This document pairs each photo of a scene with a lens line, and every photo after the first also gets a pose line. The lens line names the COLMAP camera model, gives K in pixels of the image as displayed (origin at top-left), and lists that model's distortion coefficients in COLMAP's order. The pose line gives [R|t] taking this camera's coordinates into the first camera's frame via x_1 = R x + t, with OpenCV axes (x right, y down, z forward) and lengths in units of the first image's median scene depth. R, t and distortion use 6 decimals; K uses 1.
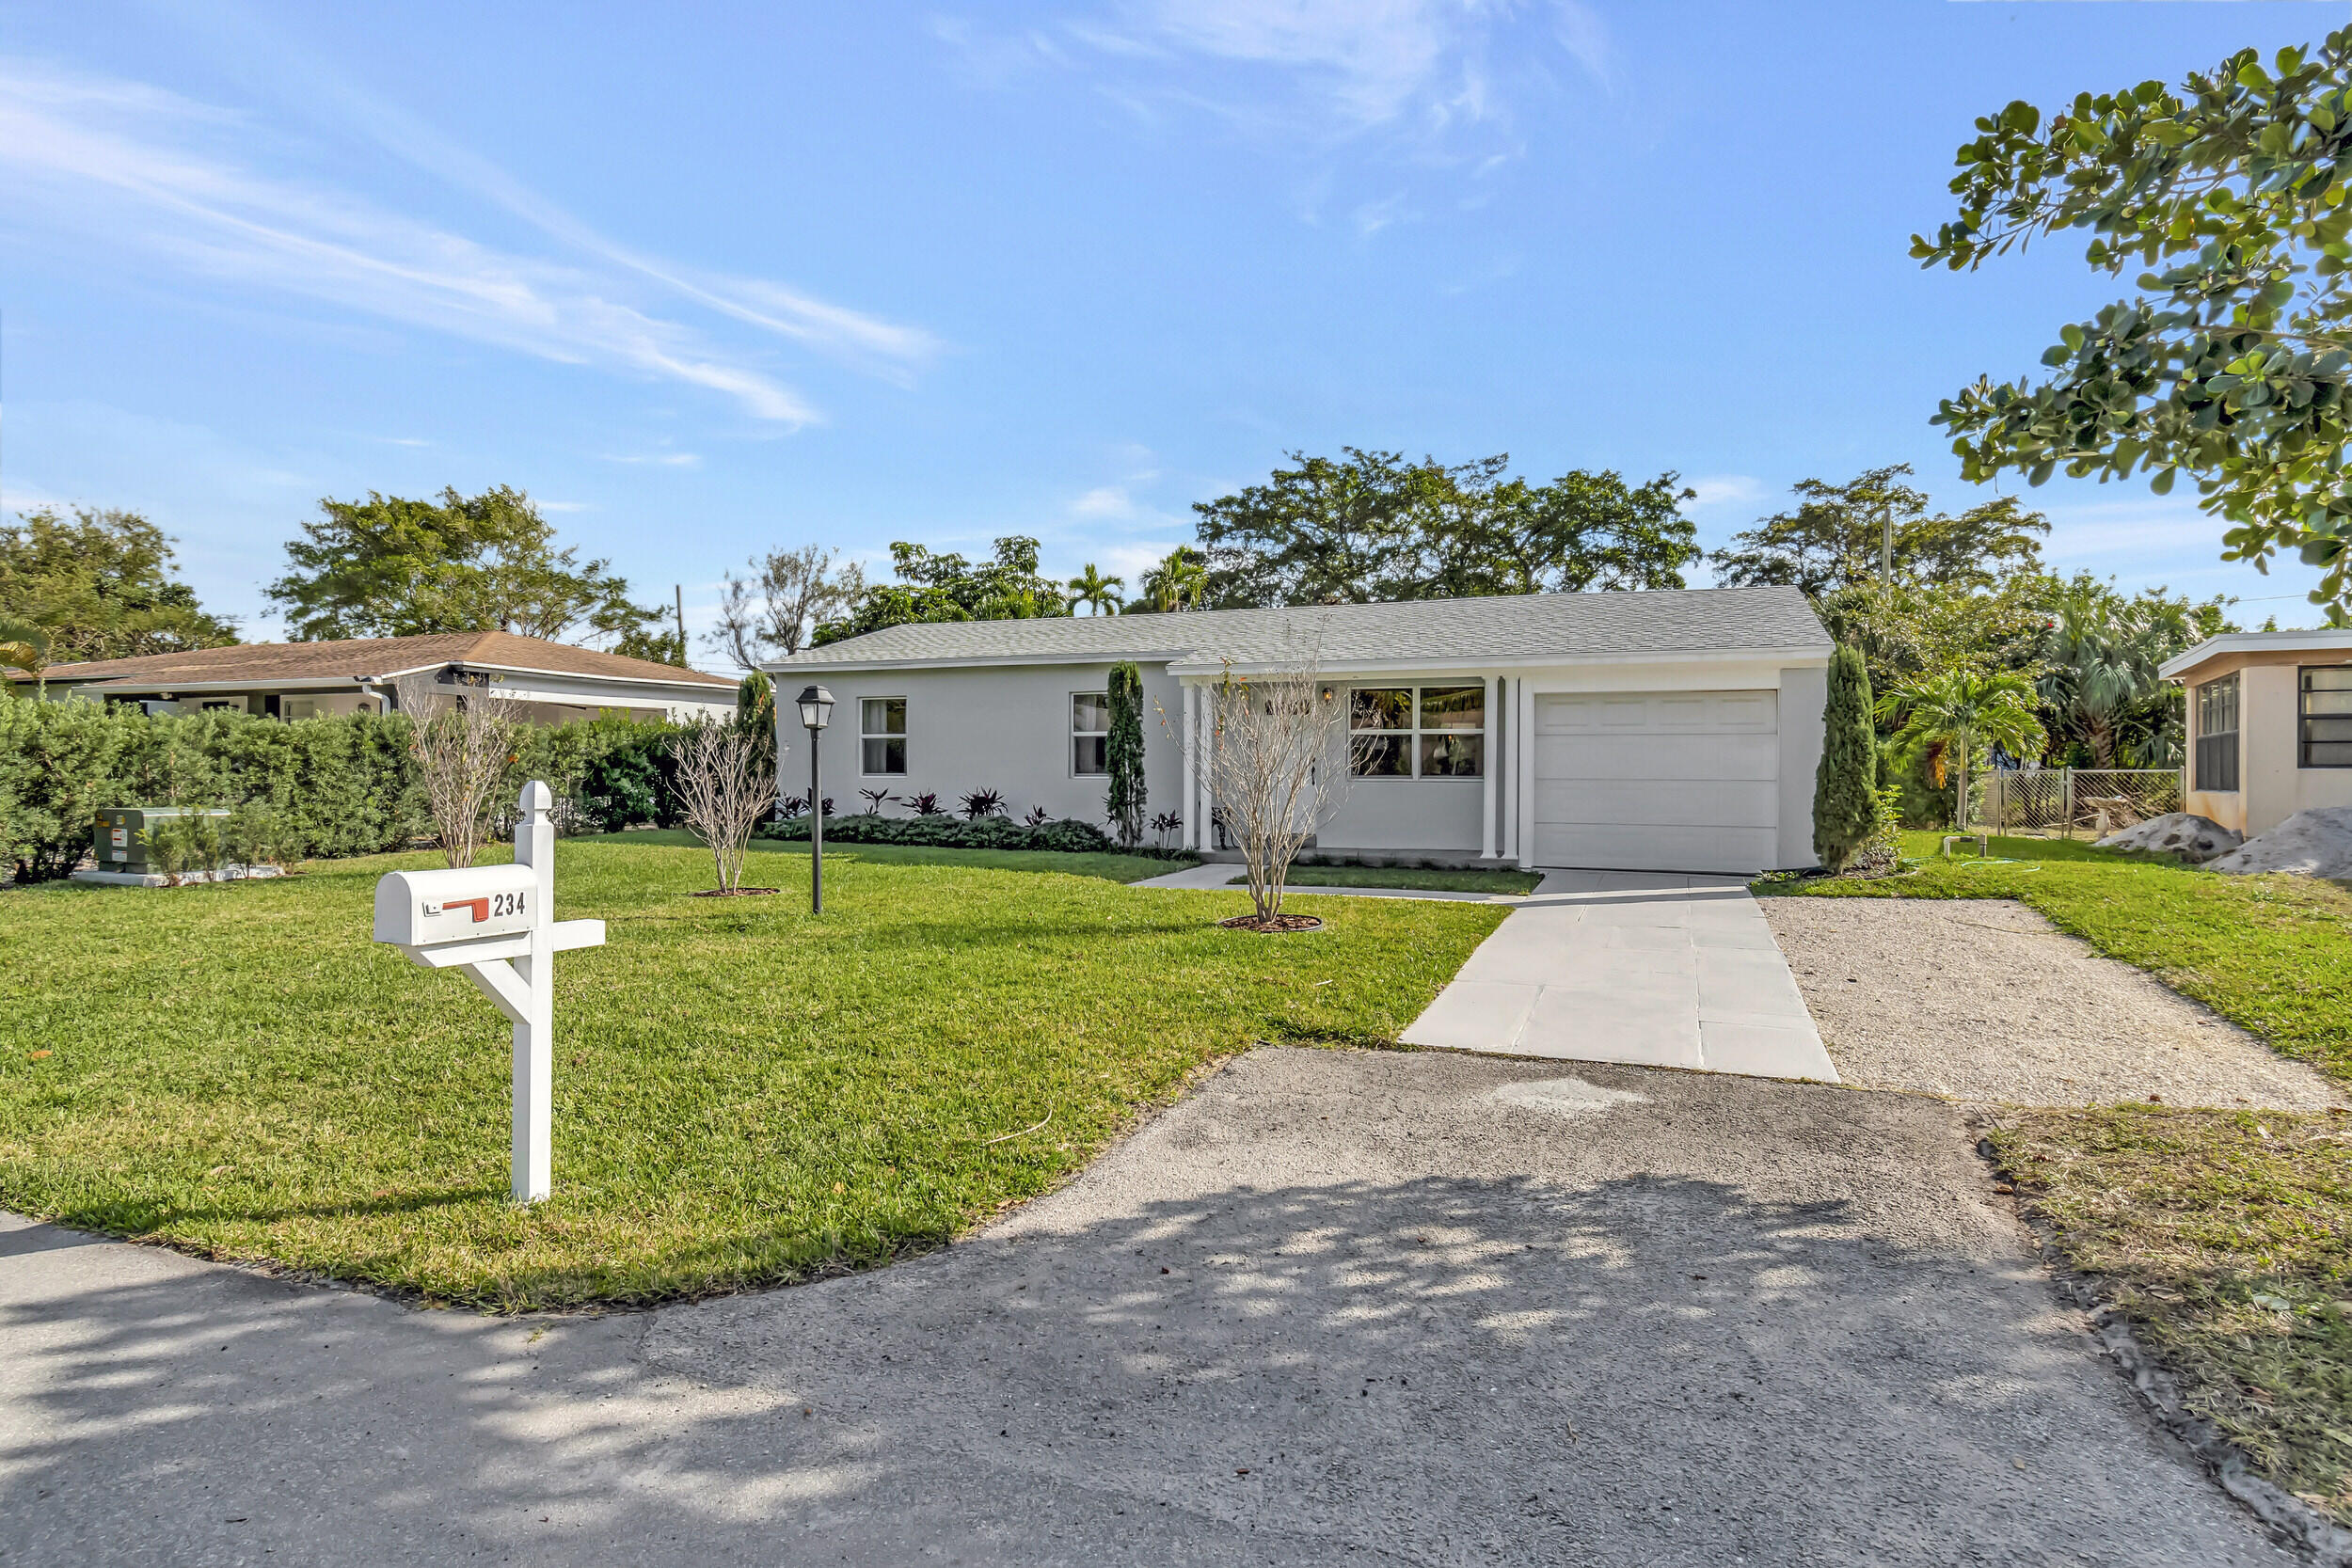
lens RADIAL K [[1302.7, 0, 1162.0], [0, 1302.7, 779.2], [0, 0, 1]] dist [0.000067, -0.000086]
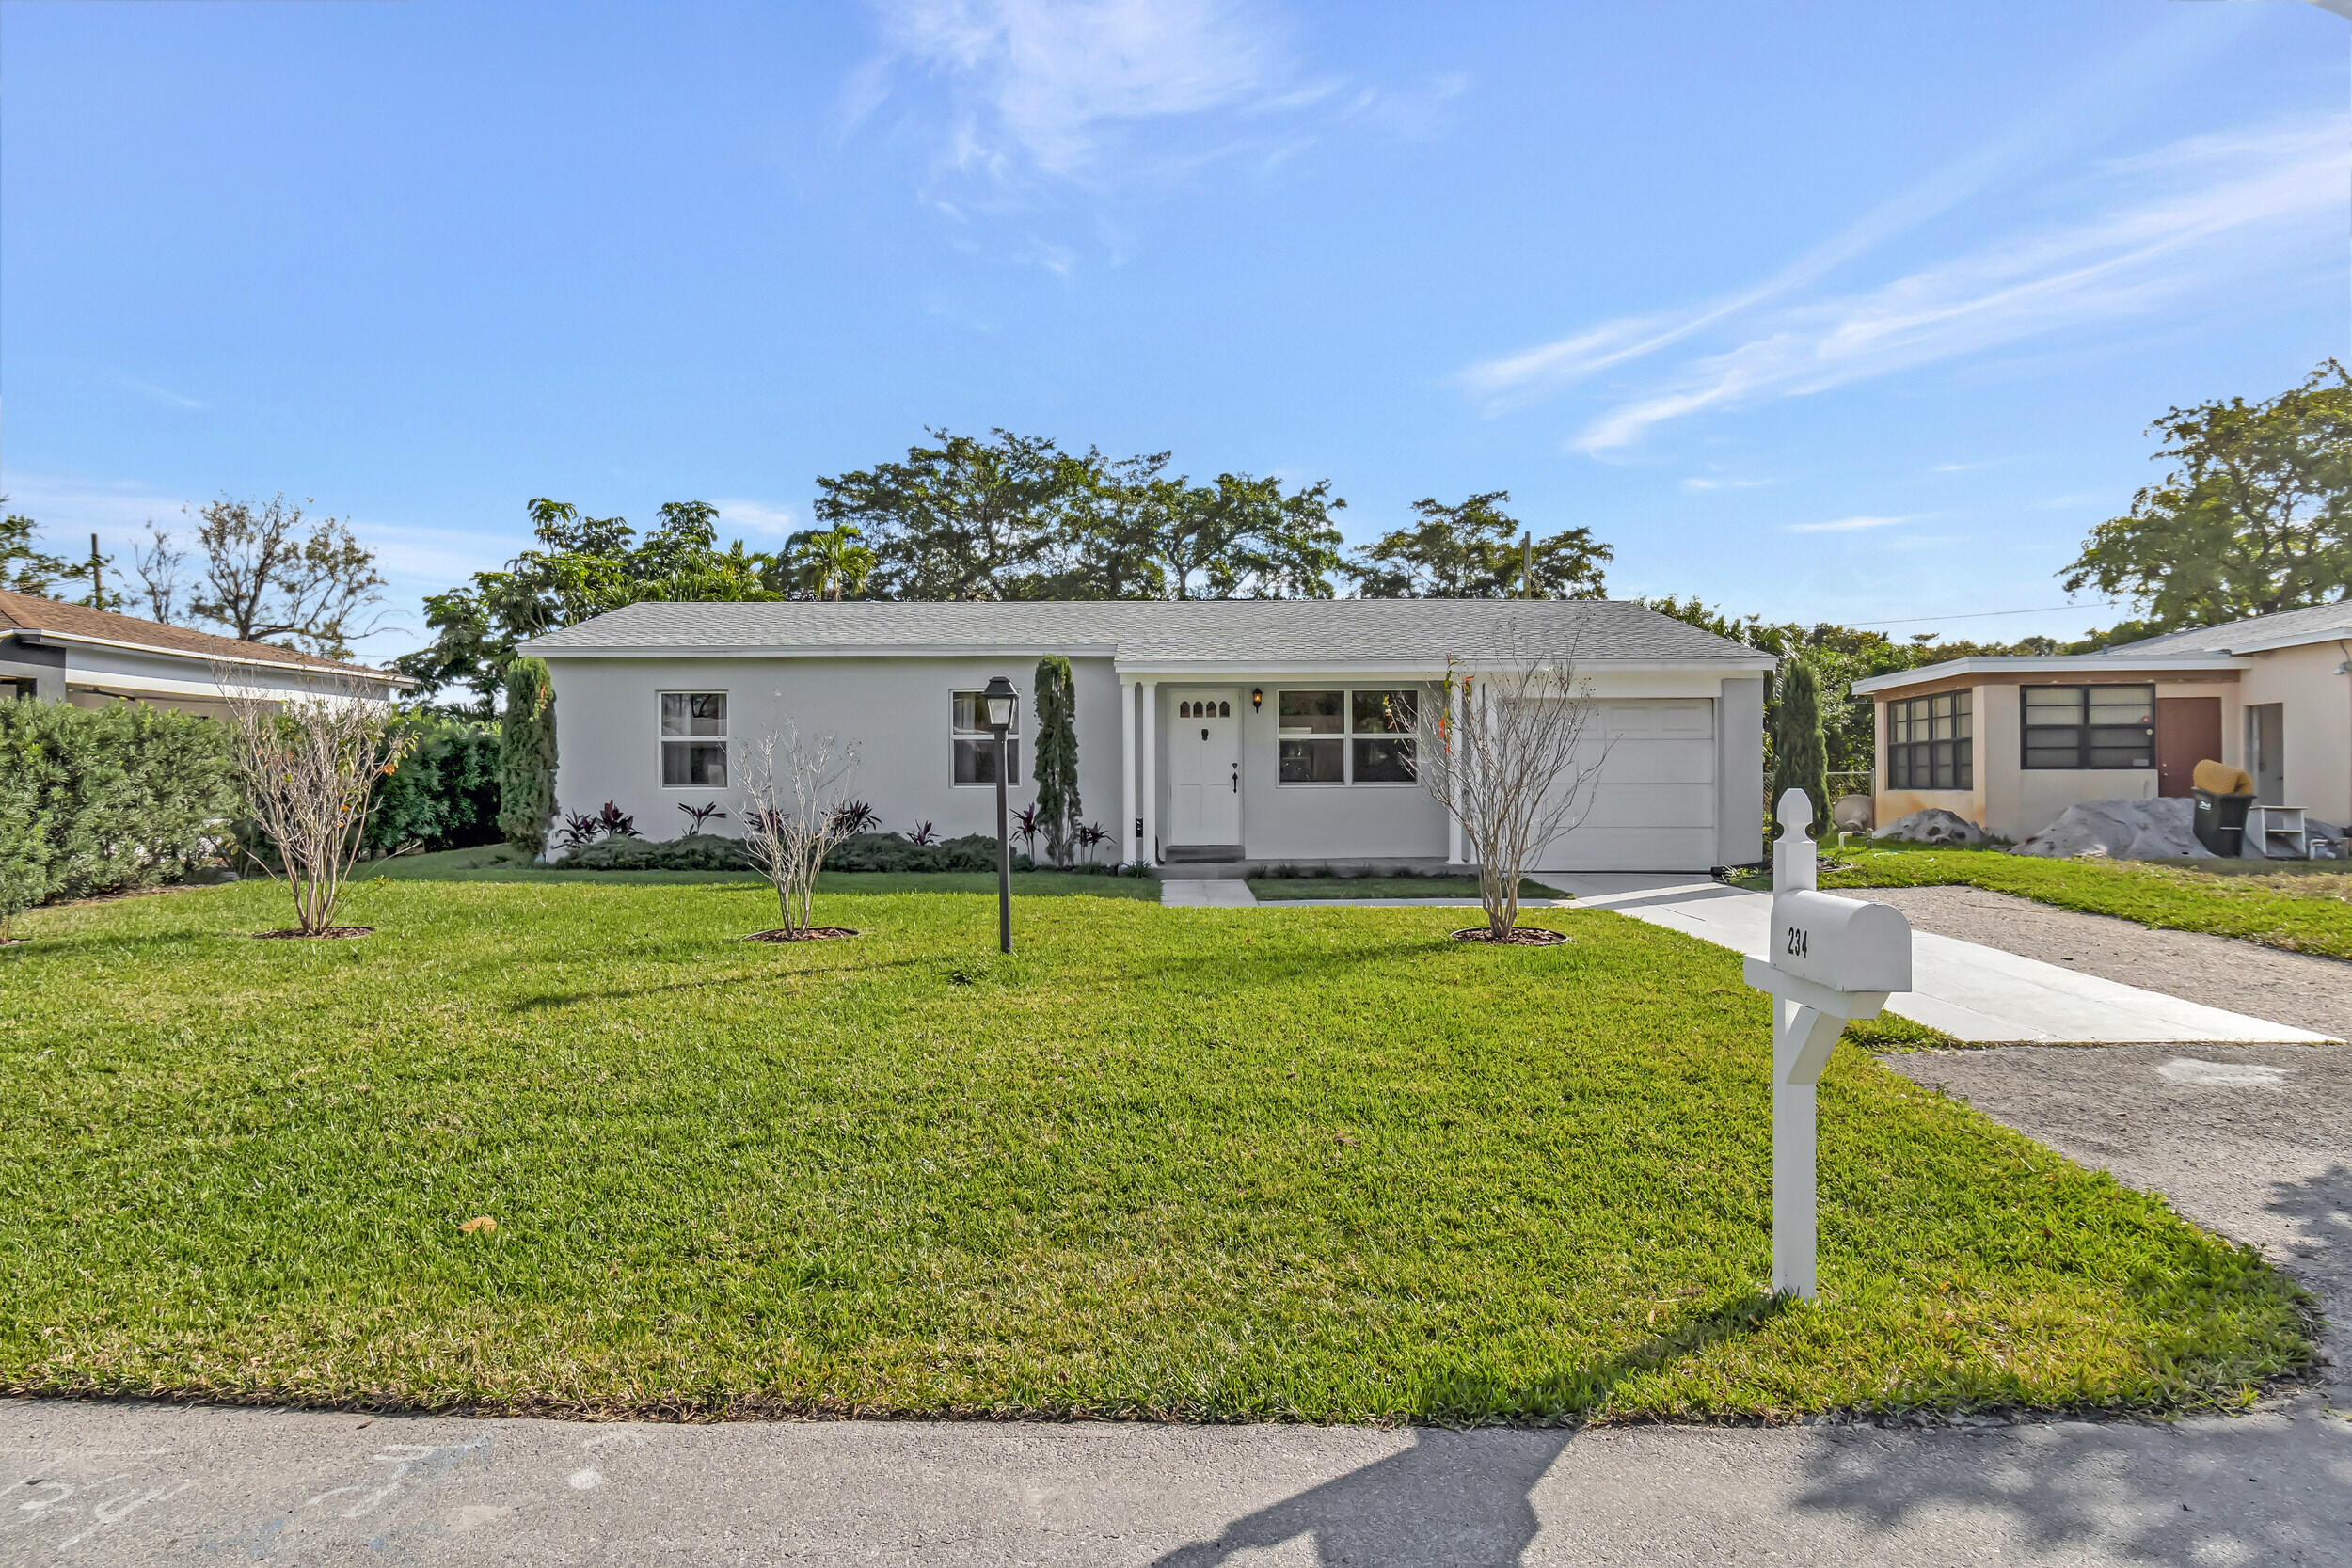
lens RADIAL K [[1409.2, 0, 1176.0], [0, 1409.2, 784.0], [0, 0, 1]] dist [0.000178, -0.000352]
pose [[0.924460, -0.007923, 0.381196, -0.171384], [0.009474, 0.999953, -0.002192, -0.000070], [-0.381161, 0.005637, 0.924492, 0.044100]]
